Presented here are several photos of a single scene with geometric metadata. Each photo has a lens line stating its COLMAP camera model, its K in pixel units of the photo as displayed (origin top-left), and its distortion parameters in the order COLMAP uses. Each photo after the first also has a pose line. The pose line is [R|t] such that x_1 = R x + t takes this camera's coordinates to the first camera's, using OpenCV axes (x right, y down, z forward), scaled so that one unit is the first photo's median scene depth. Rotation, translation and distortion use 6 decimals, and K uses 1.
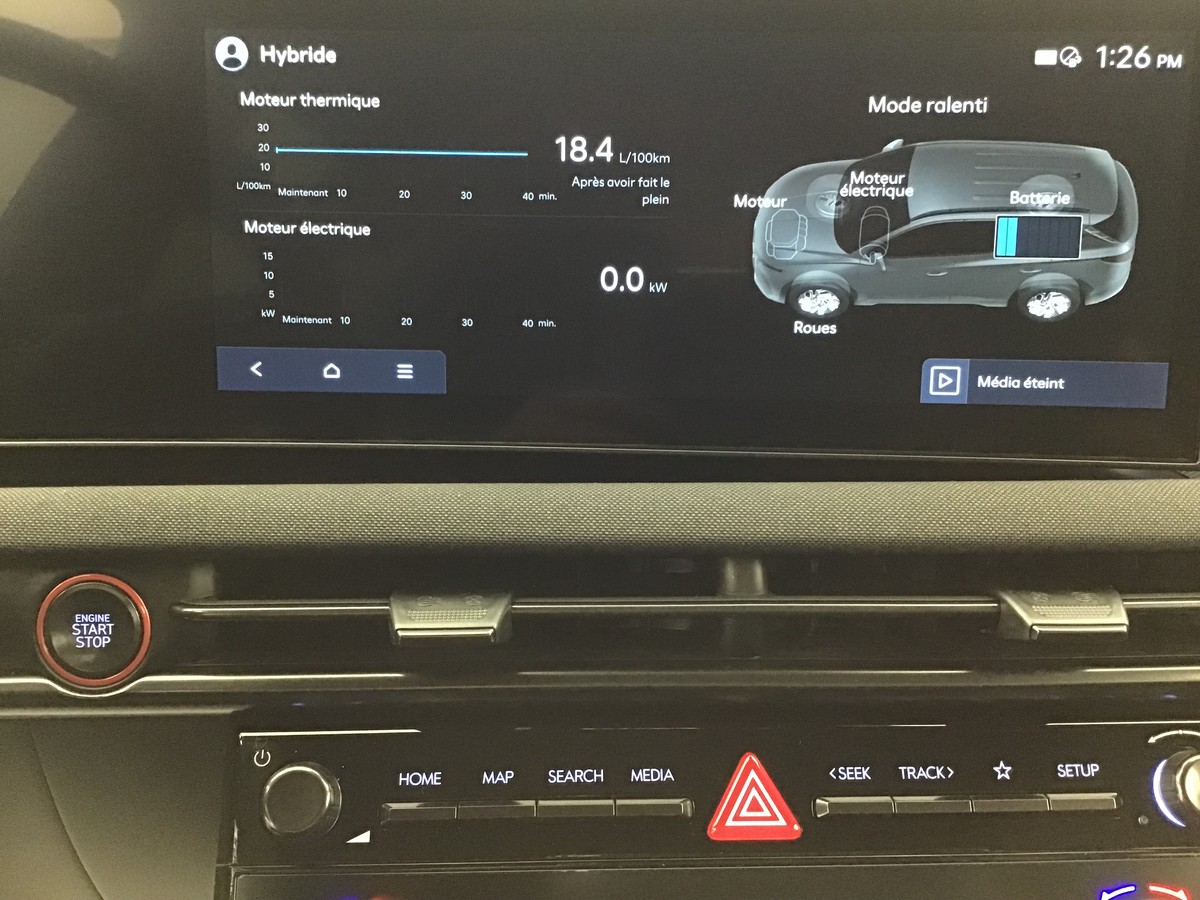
lens RADIAL K [[1107.9, 0, 600.0], [0, 1107.9, 450.0], [0, 0, 1]] dist [0.107723, -0.205777]
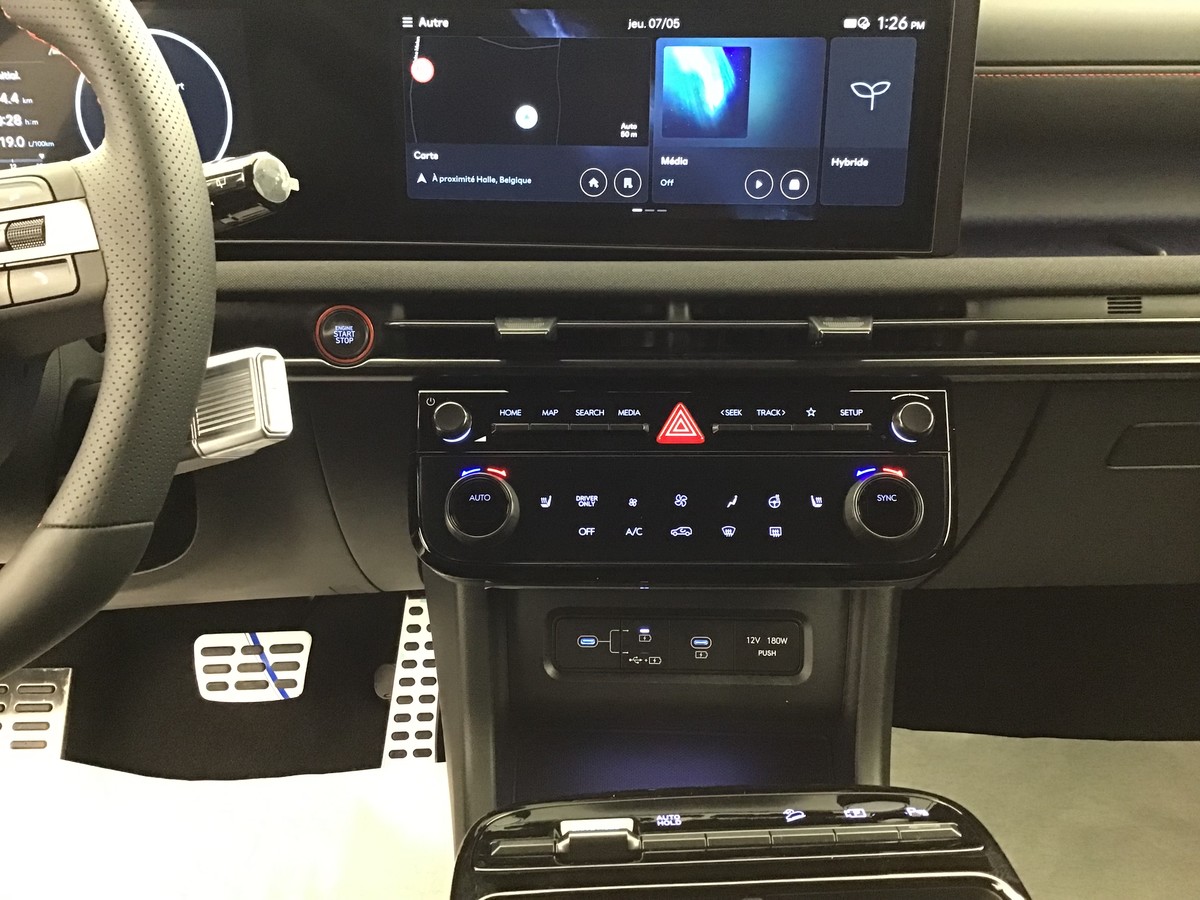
lens RADIAL K [[1096.7, 0, 600.0], [0, 1096.7, 450.0], [0, 0, 1]] dist [0.098836, -0.199784]
pose [[0.999059, 0.009965, -0.042206, 0.077521], [-0.004996, 0.993209, 0.116237, 0.134050], [0.043078, -0.115917, 0.992324, -0.910583]]
